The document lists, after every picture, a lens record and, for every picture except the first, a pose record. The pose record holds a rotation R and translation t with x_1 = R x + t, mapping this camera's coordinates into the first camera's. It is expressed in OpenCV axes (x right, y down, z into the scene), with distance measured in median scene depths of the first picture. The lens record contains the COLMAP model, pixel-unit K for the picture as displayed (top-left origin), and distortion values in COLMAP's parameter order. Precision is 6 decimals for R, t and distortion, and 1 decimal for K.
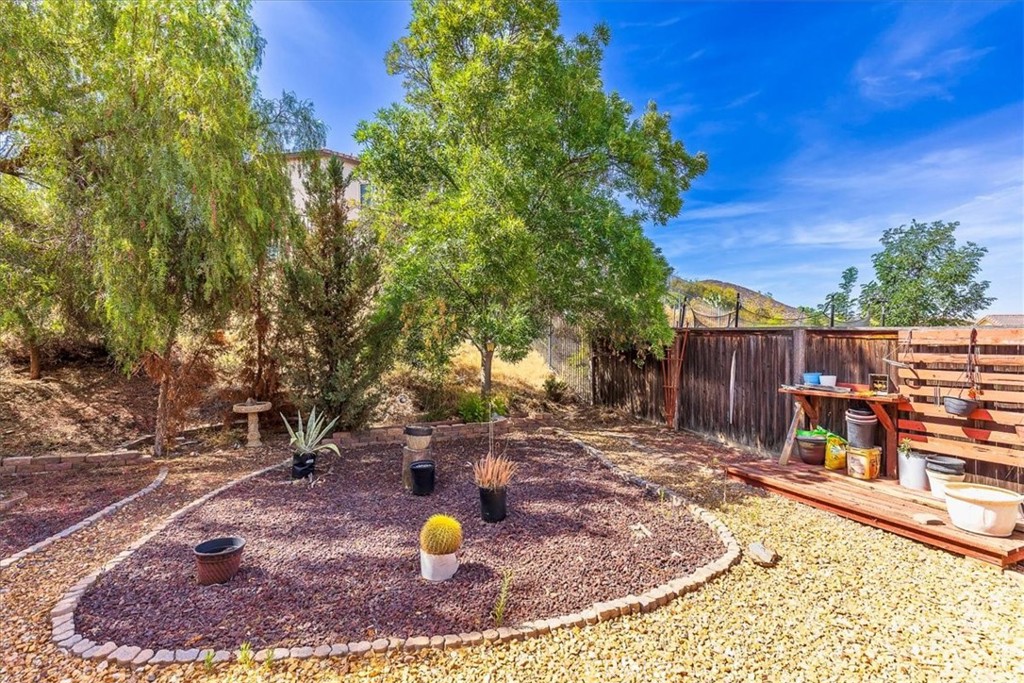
lens RADIAL K [[459.4, 0, 511.1], [0, 459.4, 342.5], [0, 0, 1]] dist [0.005723, -0.000199]
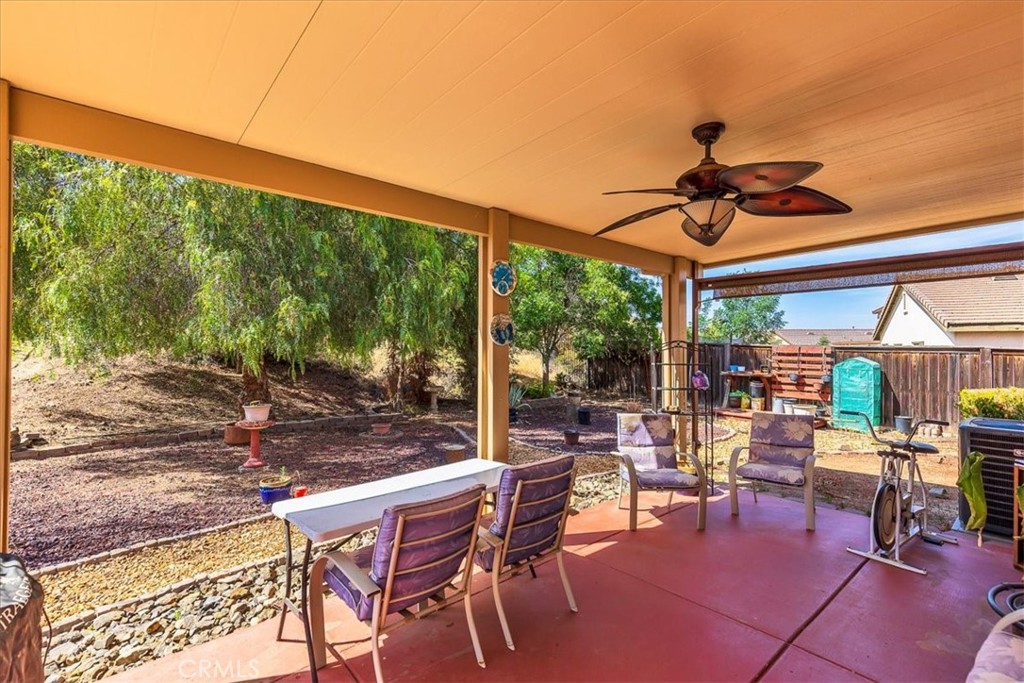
lens RADIAL K [[459.4, 0, 511.1], [0, 459.4, 342.5], [0, 0, 1]] dist [0.005723, -0.000199]
pose [[0.956823, 0.011314, 0.290452, -1.099203], [-0.011333, 0.999934, -0.001614, -0.026920], [-0.290451, -0.001747, 0.956888, -0.842960]]
